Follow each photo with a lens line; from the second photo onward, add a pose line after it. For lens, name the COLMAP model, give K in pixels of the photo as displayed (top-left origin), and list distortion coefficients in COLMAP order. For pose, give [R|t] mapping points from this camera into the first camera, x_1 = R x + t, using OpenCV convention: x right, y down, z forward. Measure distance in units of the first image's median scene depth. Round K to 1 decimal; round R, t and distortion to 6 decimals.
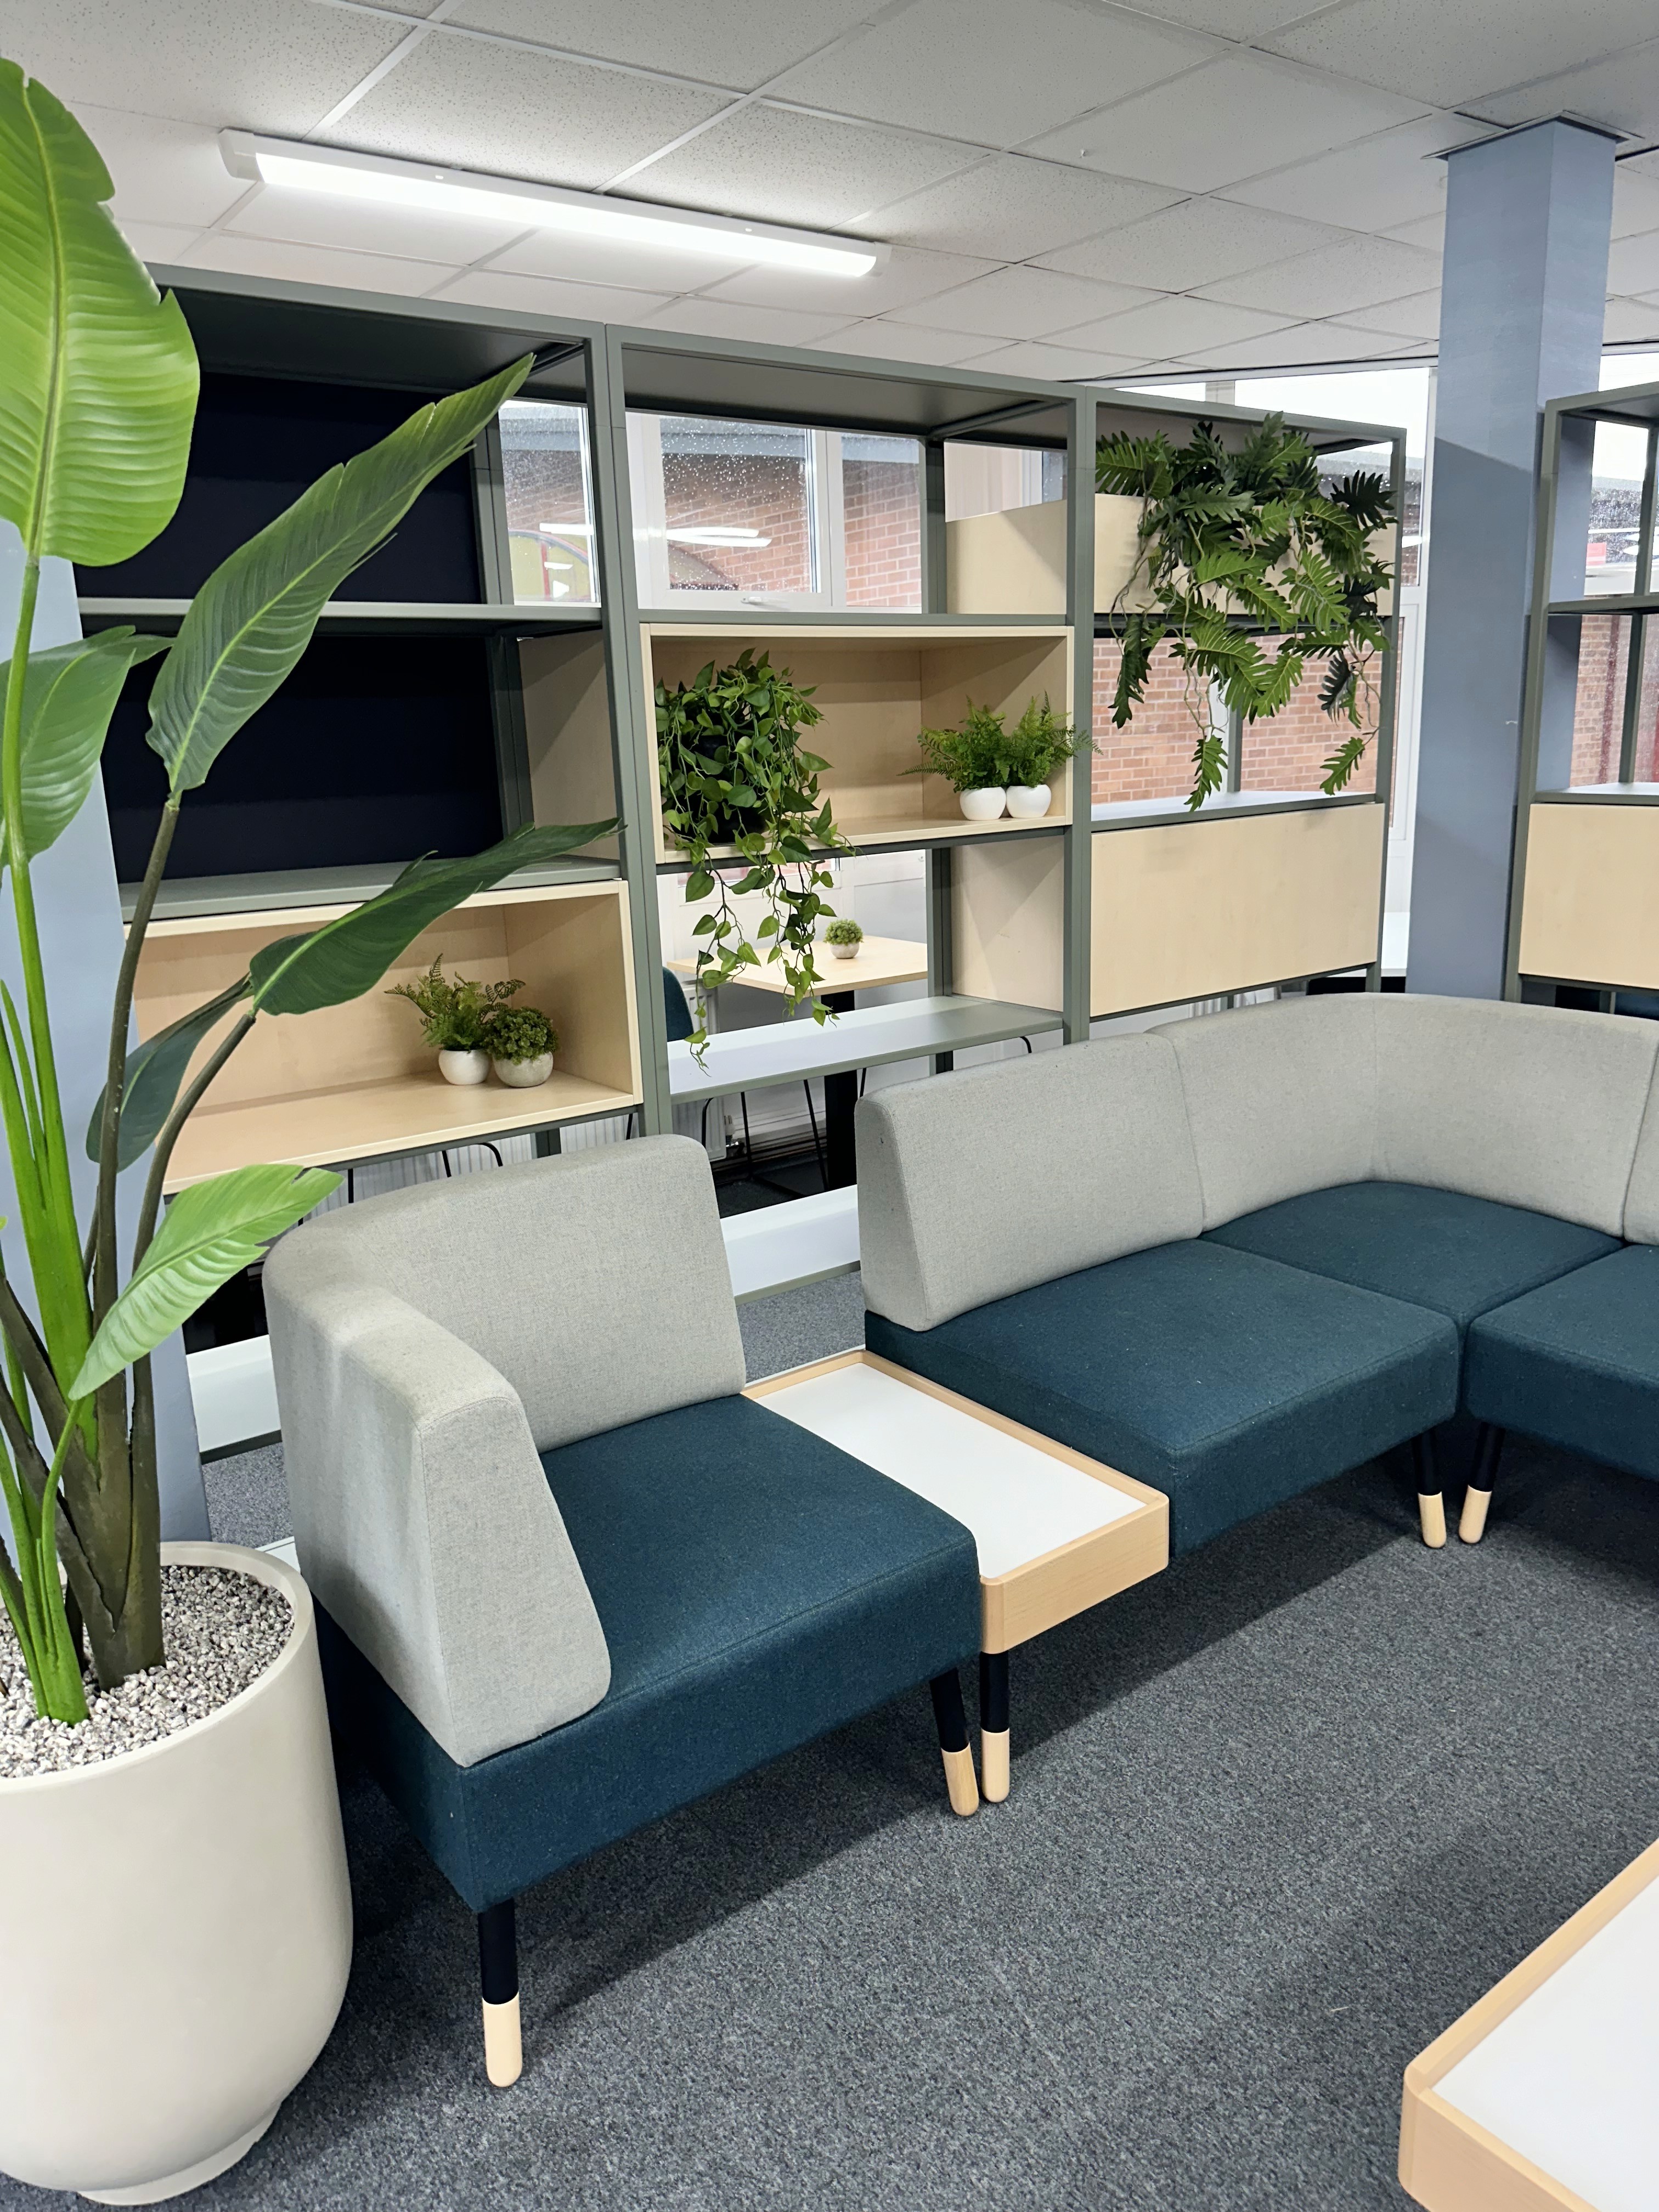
lens RADIAL K [[1556.9, 0, 829.5], [0, 1556.9, 1106.0], [0, 0, 1]] dist [0.065038, -0.001622]
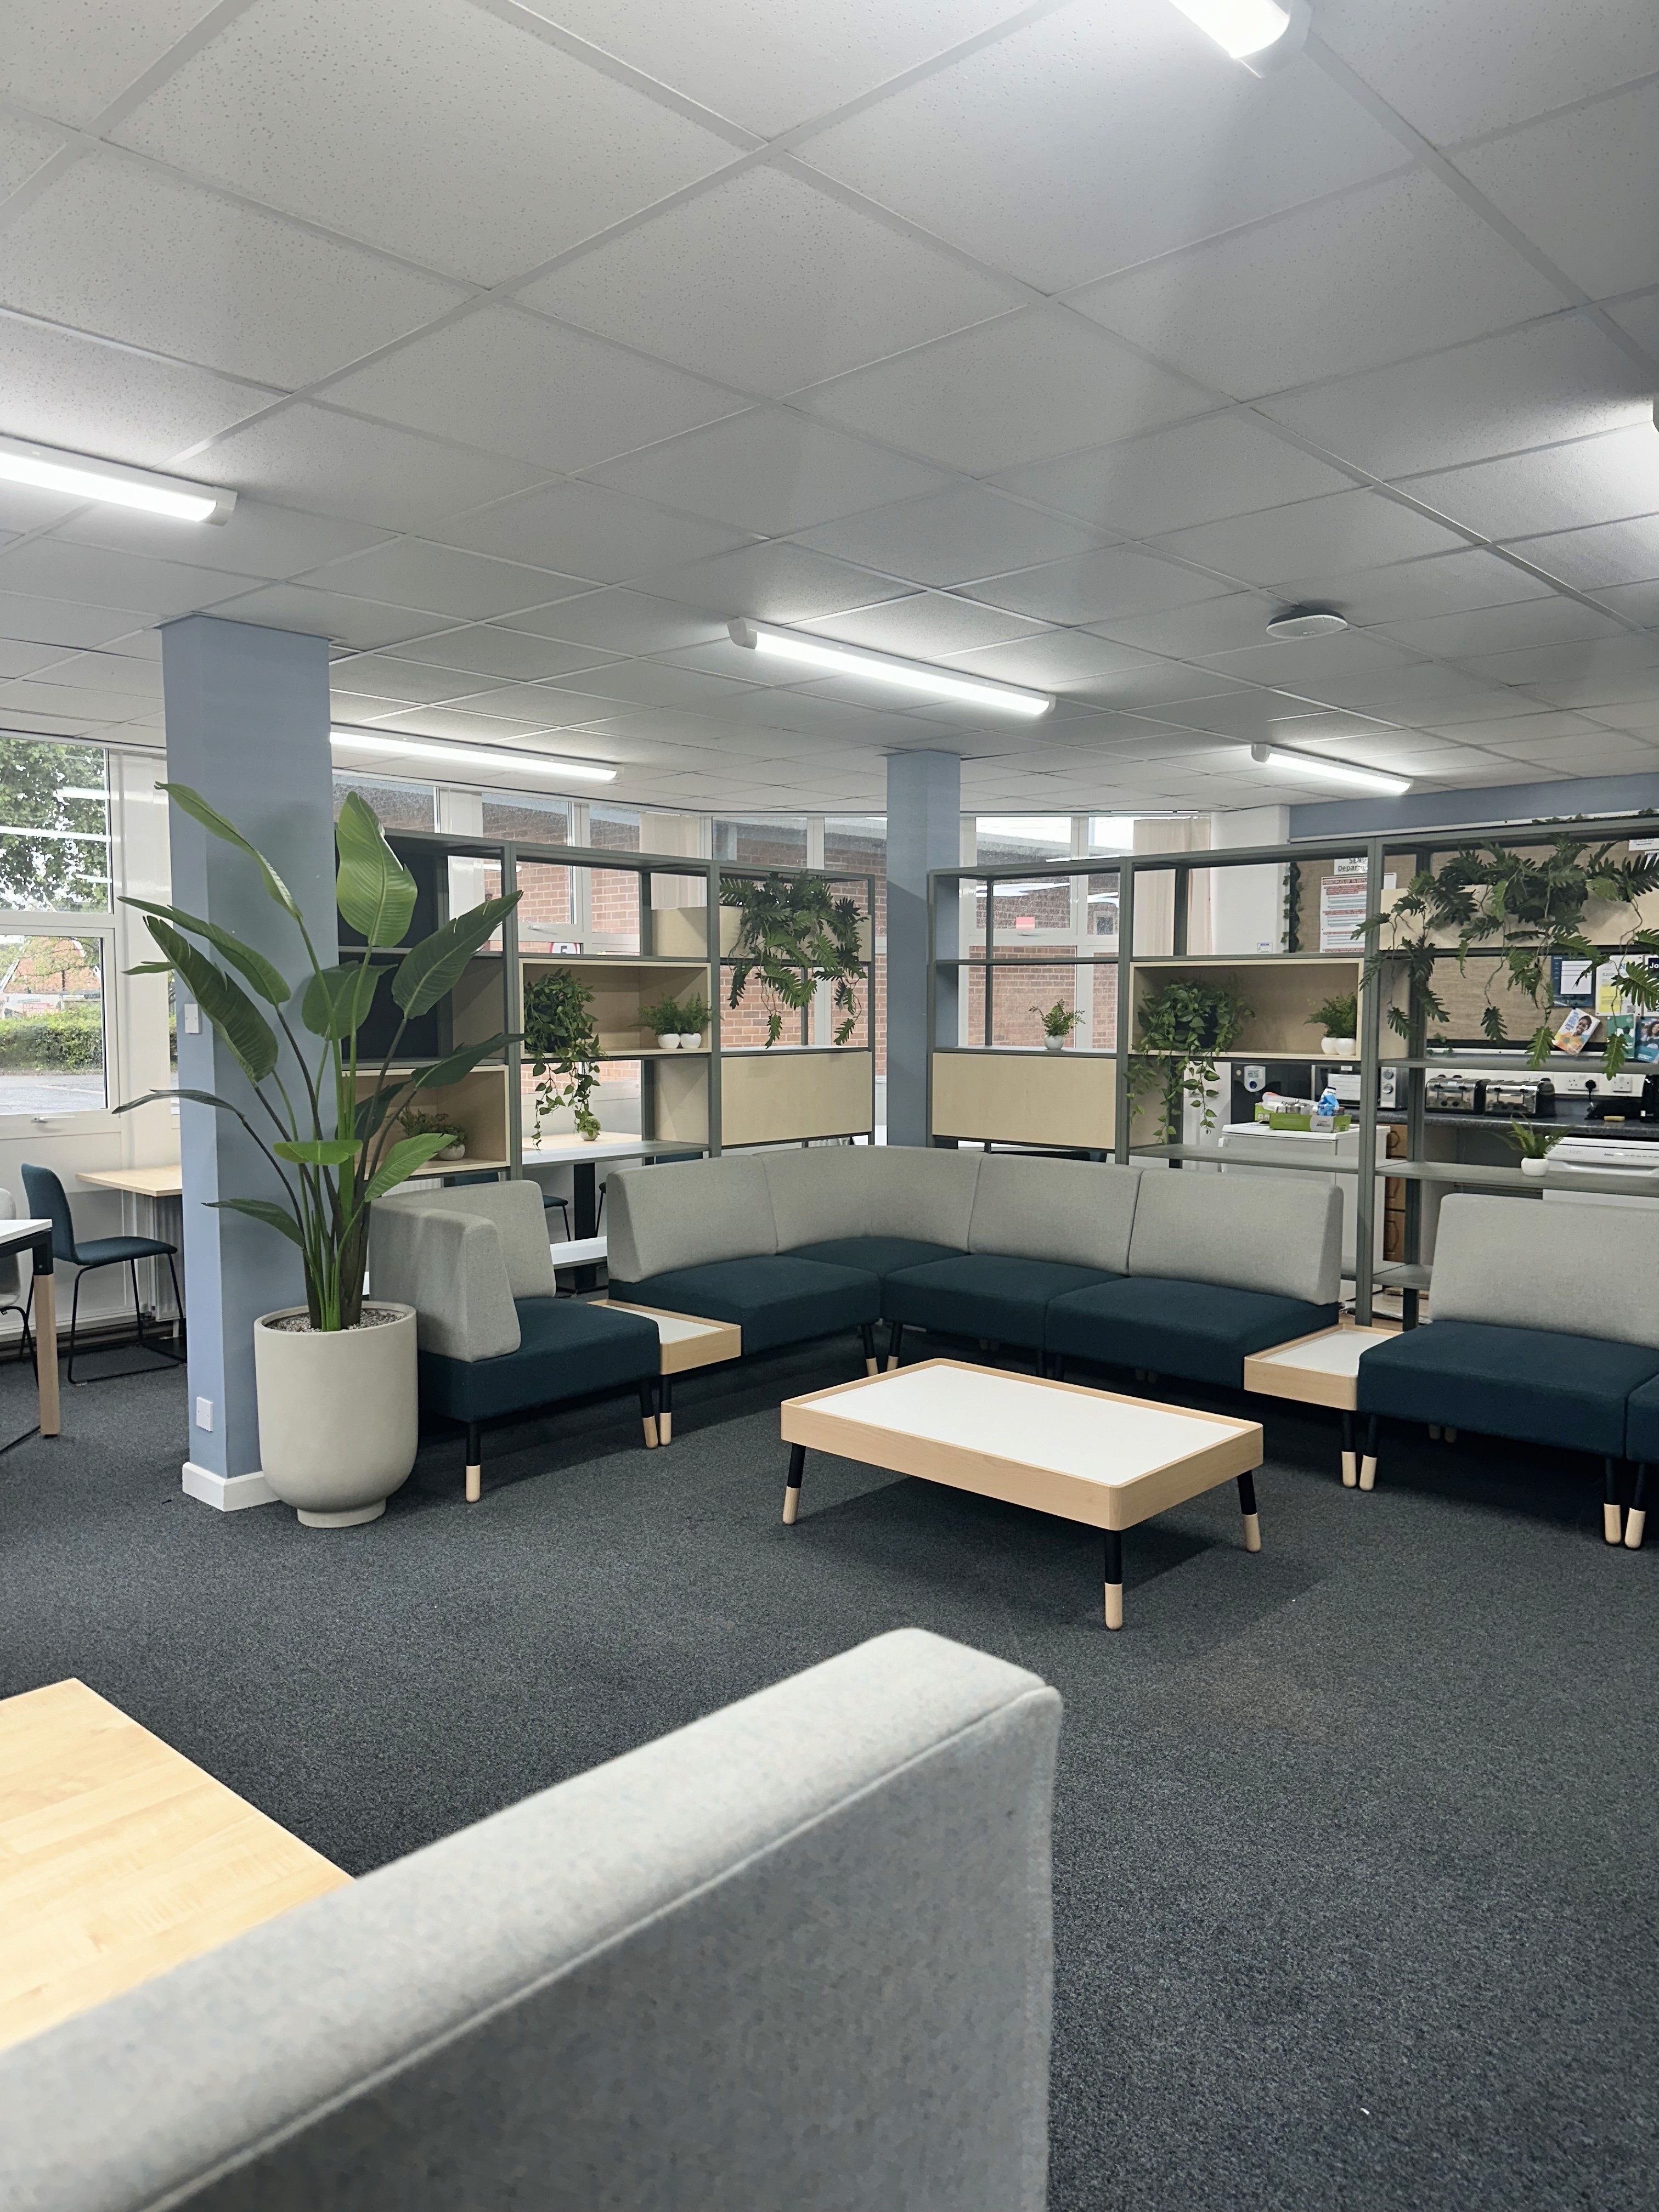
lens RADIAL K [[1556.9, 0, 829.5], [0, 1556.9, 1106.0], [0, 0, 1]] dist [0.065038, -0.001622]
pose [[0.983492, 0.022303, 0.179570, -0.066722], [0.009544, 0.984599, -0.174565, 0.273772], [-0.180698, 0.173398, 0.968133, -1.108688]]
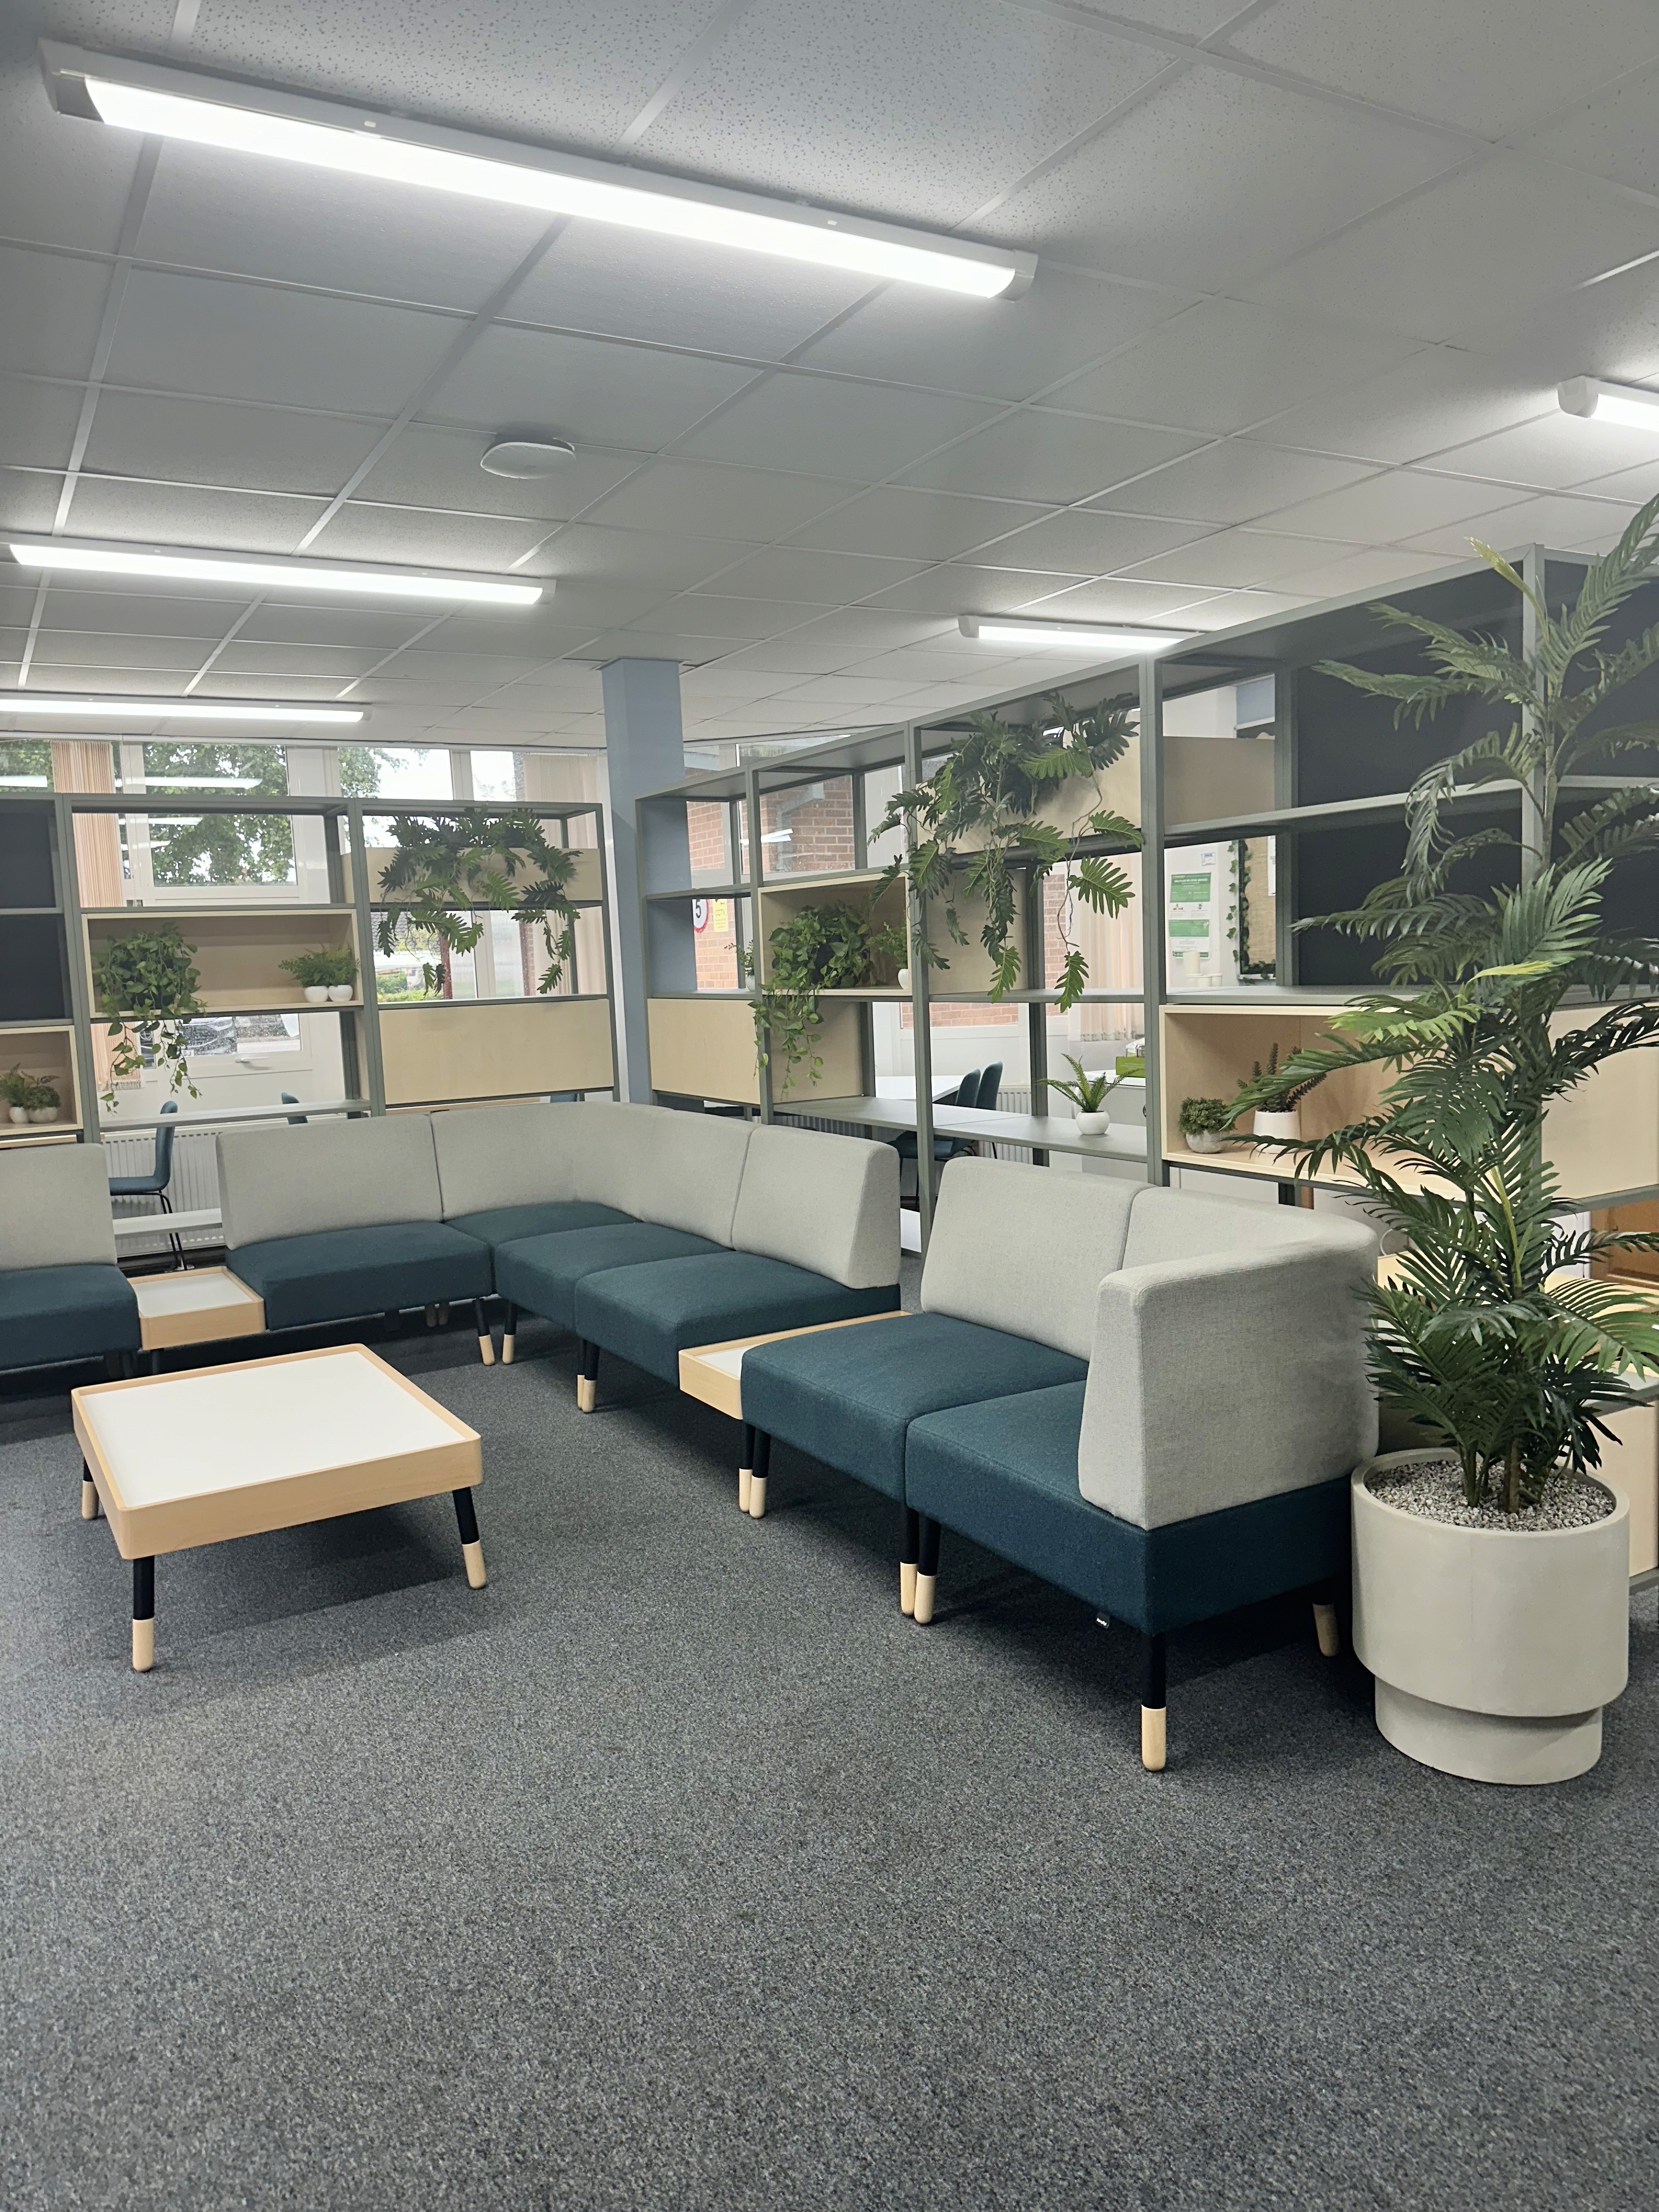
lens RADIAL K [[1553.6, 0, 832.1], [0, 1553.6, 1129.4], [0, 0, 1]] dist [0.049761, -0.001120]
pose [[0.992076, 0.007627, -0.125408, 1.055422], [-0.023236, 0.992075, -0.123481, 0.218303], [0.123473, 0.125417, 0.984391, -0.902456]]
